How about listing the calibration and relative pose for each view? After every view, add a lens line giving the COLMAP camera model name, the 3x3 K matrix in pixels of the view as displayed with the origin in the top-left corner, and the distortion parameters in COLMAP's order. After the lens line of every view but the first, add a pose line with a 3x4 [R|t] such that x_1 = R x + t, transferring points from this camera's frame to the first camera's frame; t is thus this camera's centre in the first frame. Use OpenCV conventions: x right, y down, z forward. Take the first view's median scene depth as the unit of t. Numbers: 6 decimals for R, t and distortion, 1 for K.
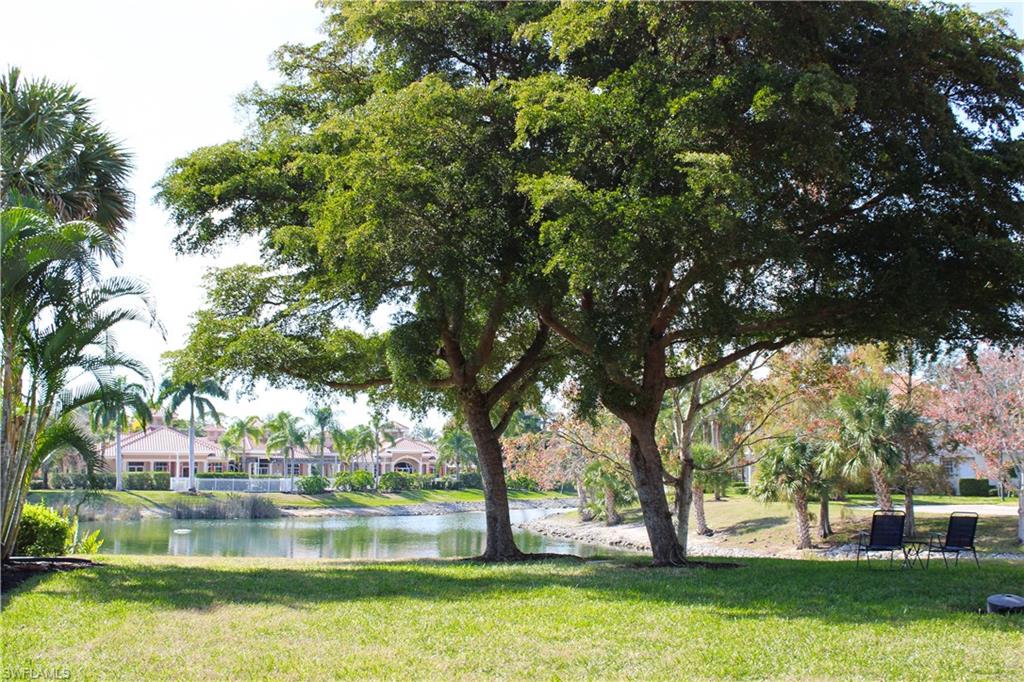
lens RADIAL K [[1274.4, 0, 512.1], [0, 1274.4, 341.4], [0, 0, 1]] dist [-0.011256, 0.000000]
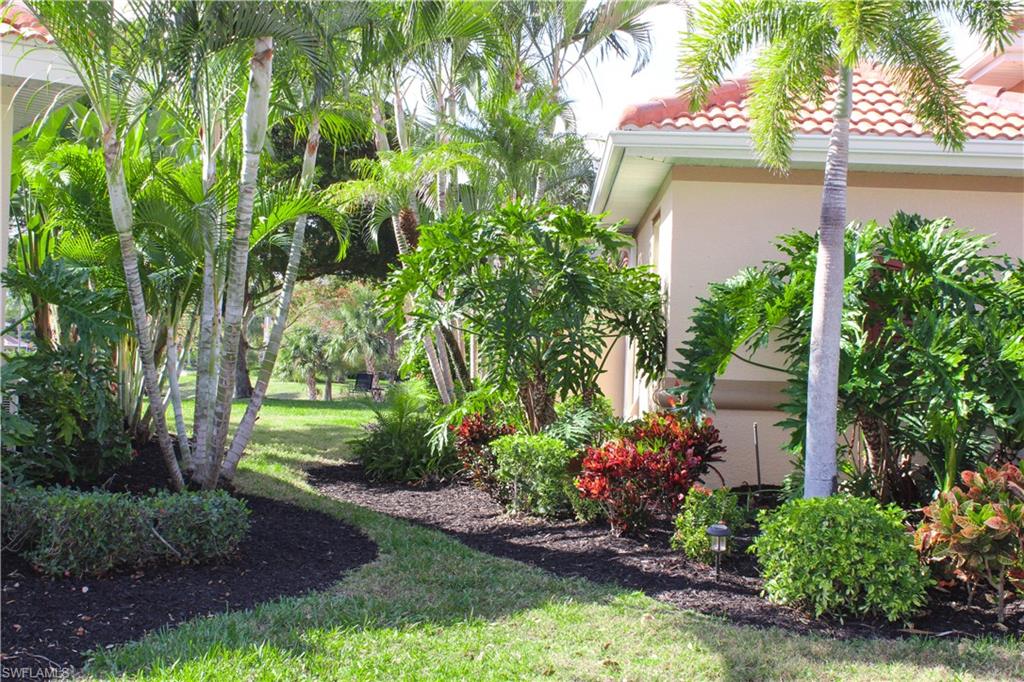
lens RADIAL K [[1274.4, 0, 512.1], [0, 1274.4, 341.4], [0, 0, 1]] dist [-0.011256, 0.000000]
pose [[0.927615, 0.039230, 0.371473, -0.071186], [-0.070175, 0.995065, 0.070151, -0.019799], [-0.366888, -0.091141, 0.925790, -0.291130]]
